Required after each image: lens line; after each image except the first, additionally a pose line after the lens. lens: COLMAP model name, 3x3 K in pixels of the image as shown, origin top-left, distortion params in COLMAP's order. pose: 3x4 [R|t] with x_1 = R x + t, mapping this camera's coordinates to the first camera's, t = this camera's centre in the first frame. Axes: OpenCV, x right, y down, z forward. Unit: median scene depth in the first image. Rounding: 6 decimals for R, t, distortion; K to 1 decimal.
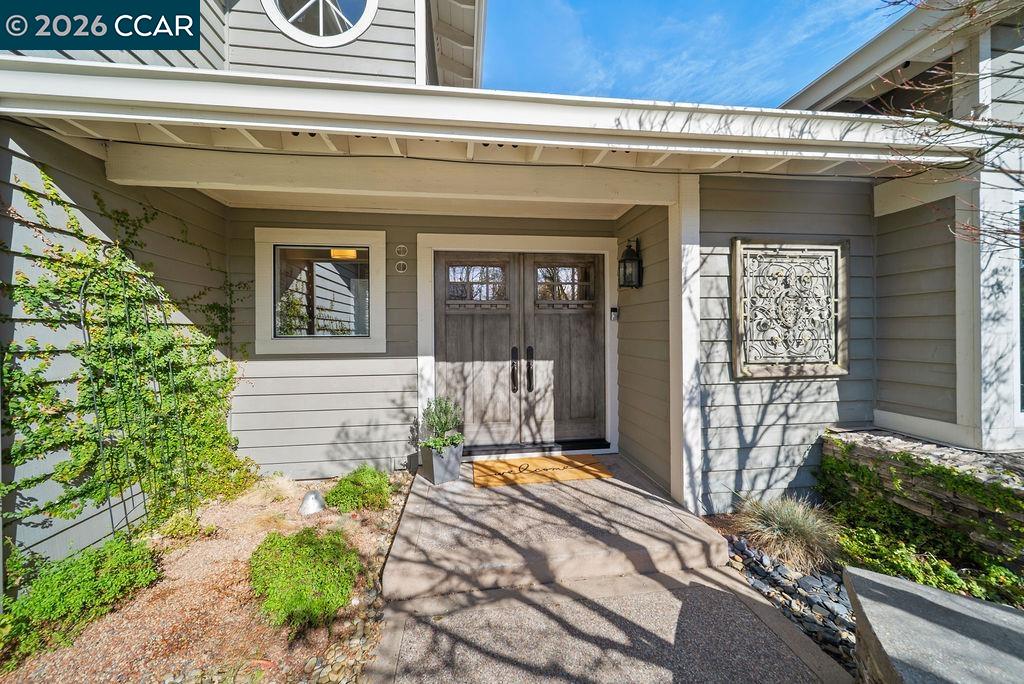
lens RADIAL K [[376.2, 0, 509.7], [0, 376.2, 328.3], [0, 0, 1]] dist [0.000287, -0.000017]
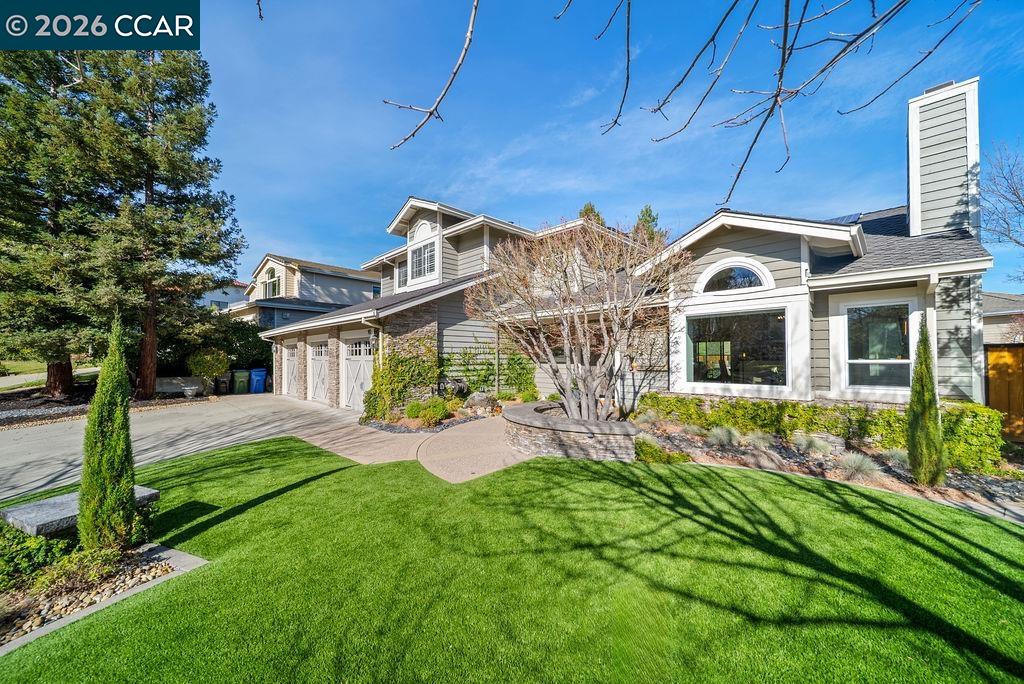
lens RADIAL K [[361.3, 0, 508.5], [0, 361.3, 347.7], [0, 0, 1]] dist [-0.000143, -0.000014]
pose [[0.607162, -0.014052, -0.794454, 1.999926], [-0.000453, 0.999837, -0.018030, -0.005981], [0.794578, 0.011307, 0.607057, -1.426482]]
